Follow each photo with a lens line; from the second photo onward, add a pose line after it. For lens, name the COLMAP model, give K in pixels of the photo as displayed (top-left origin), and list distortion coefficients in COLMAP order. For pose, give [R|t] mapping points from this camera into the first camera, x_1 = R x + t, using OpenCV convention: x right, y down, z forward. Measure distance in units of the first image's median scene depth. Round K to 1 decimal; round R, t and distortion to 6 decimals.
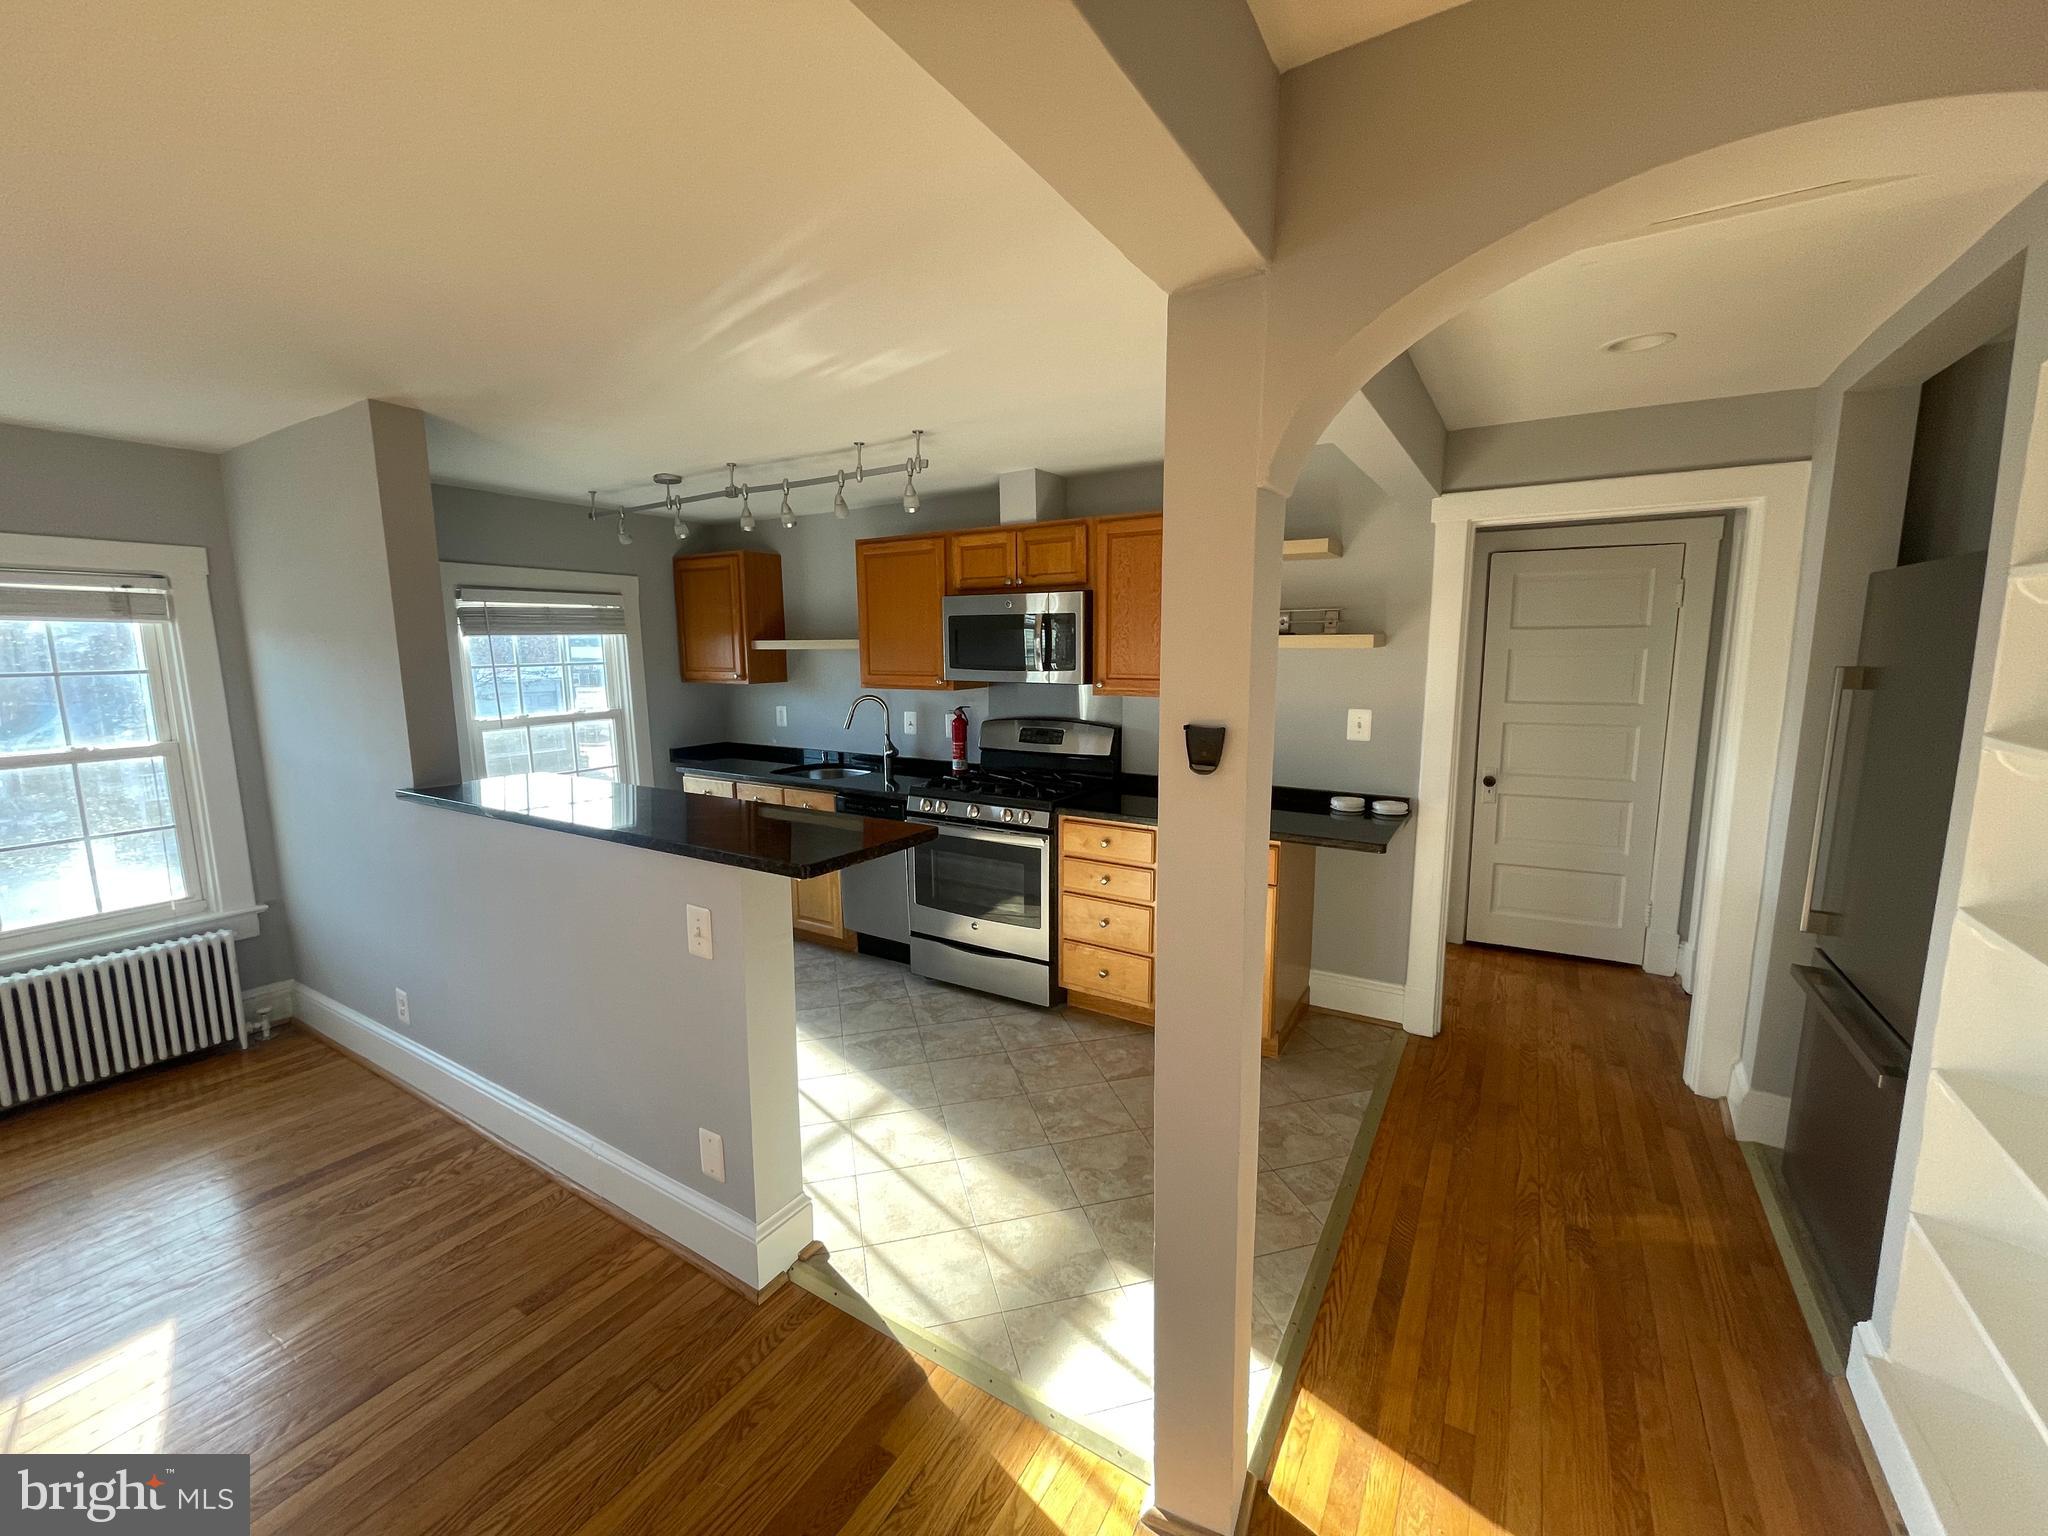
lens RADIAL K [[825.5, 0, 1022.9], [0, 825.5, 760.8], [0, 0, 1]] dist [-0.000447, -0.000316]
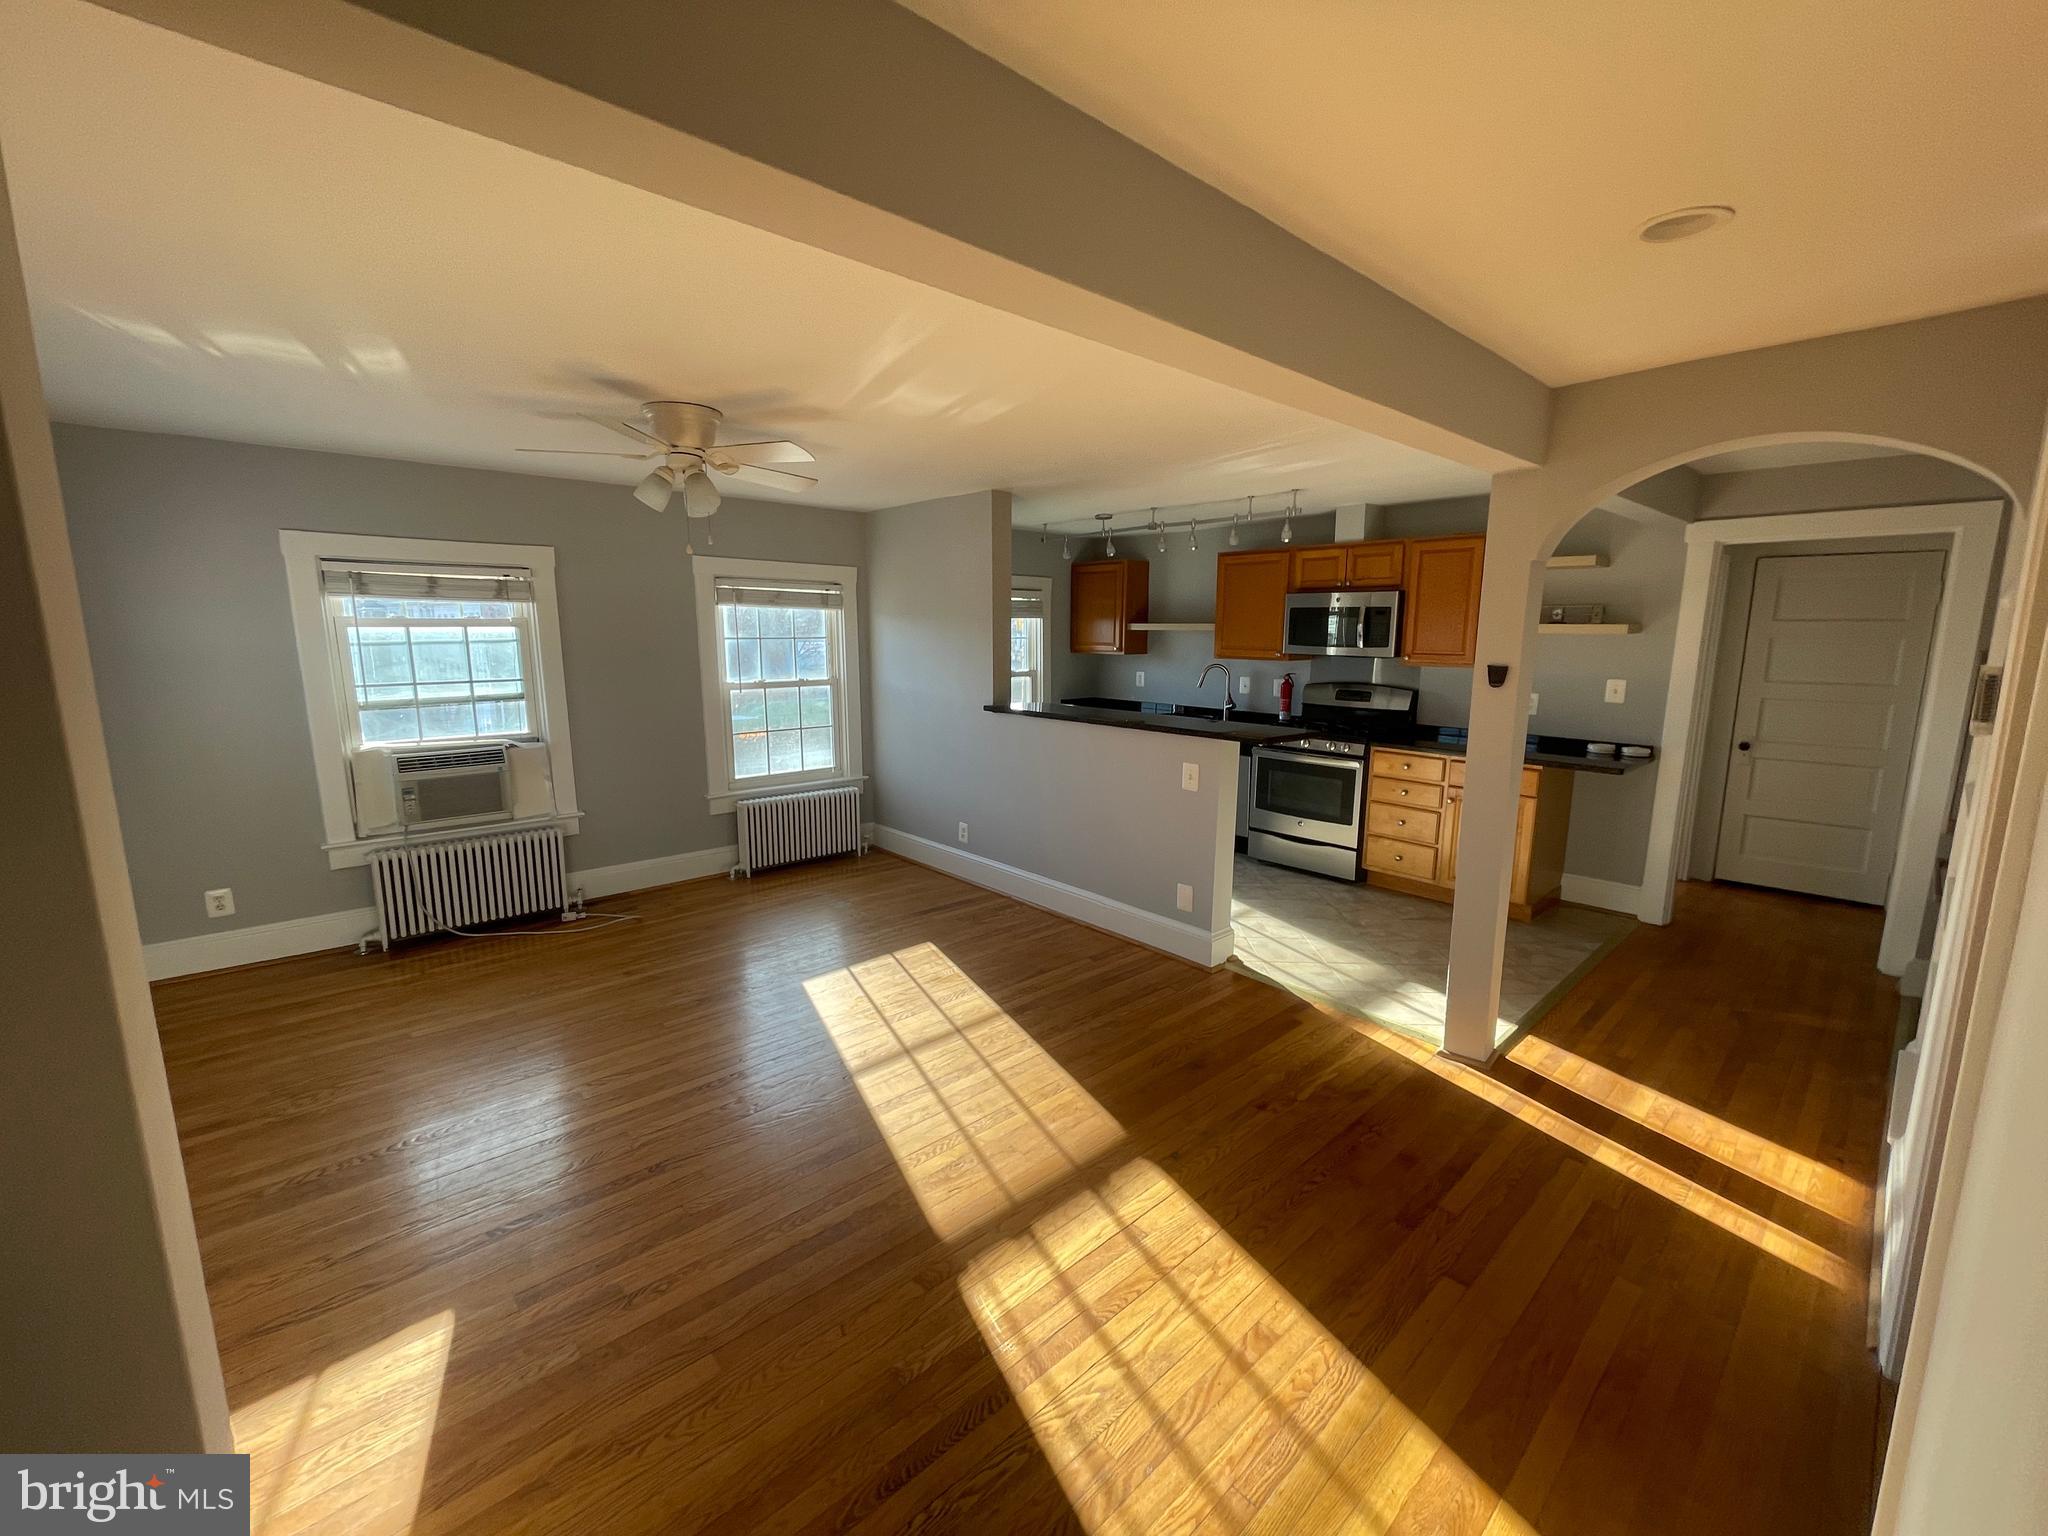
lens RADIAL K [[825.5, 0, 1022.9], [0, 825.5, 760.8], [0, 0, 1]] dist [-0.000447, -0.000316]
pose [[0.959286, 0.056862, -0.276652, -0.142528], [-0.051526, 0.998319, 0.026527, 0.084110], [0.277695, -0.011192, 0.960604, -0.566549]]
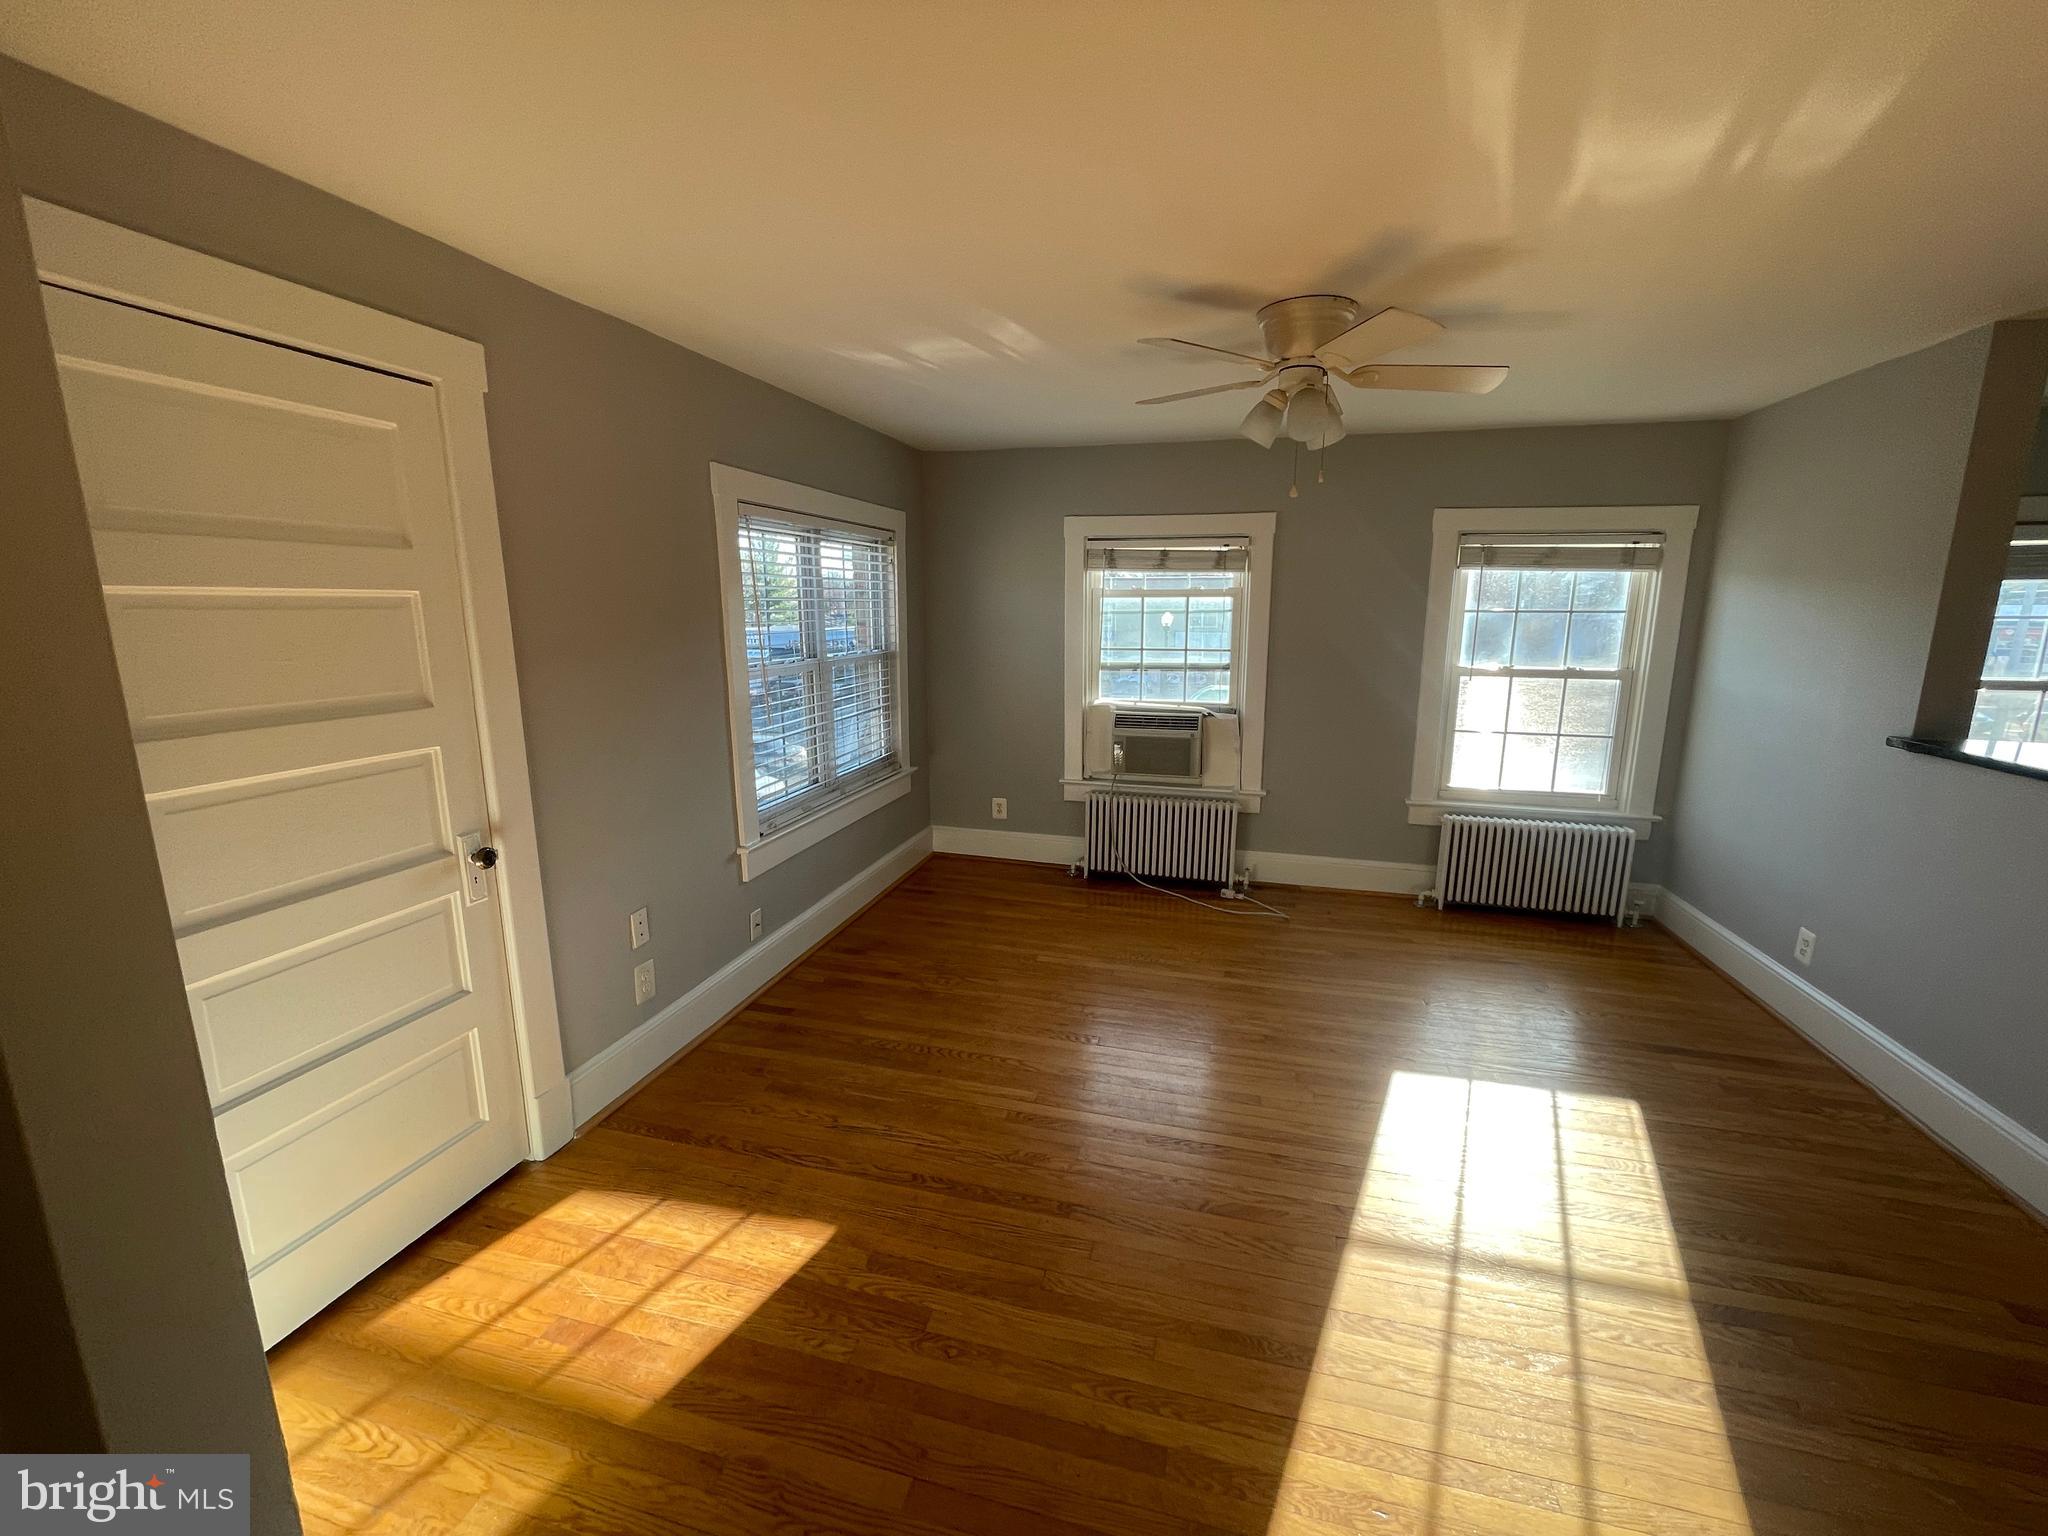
lens RADIAL K [[825.5, 0, 1022.9], [0, 825.5, 760.8], [0, 0, 1]] dist [-0.000447, -0.000316]
pose [[0.291676, 0.189007, -0.937657, -0.109293], [-0.140544, 0.978112, 0.153443, 0.047305], [0.946136, 0.087026, 0.311855, -0.223584]]
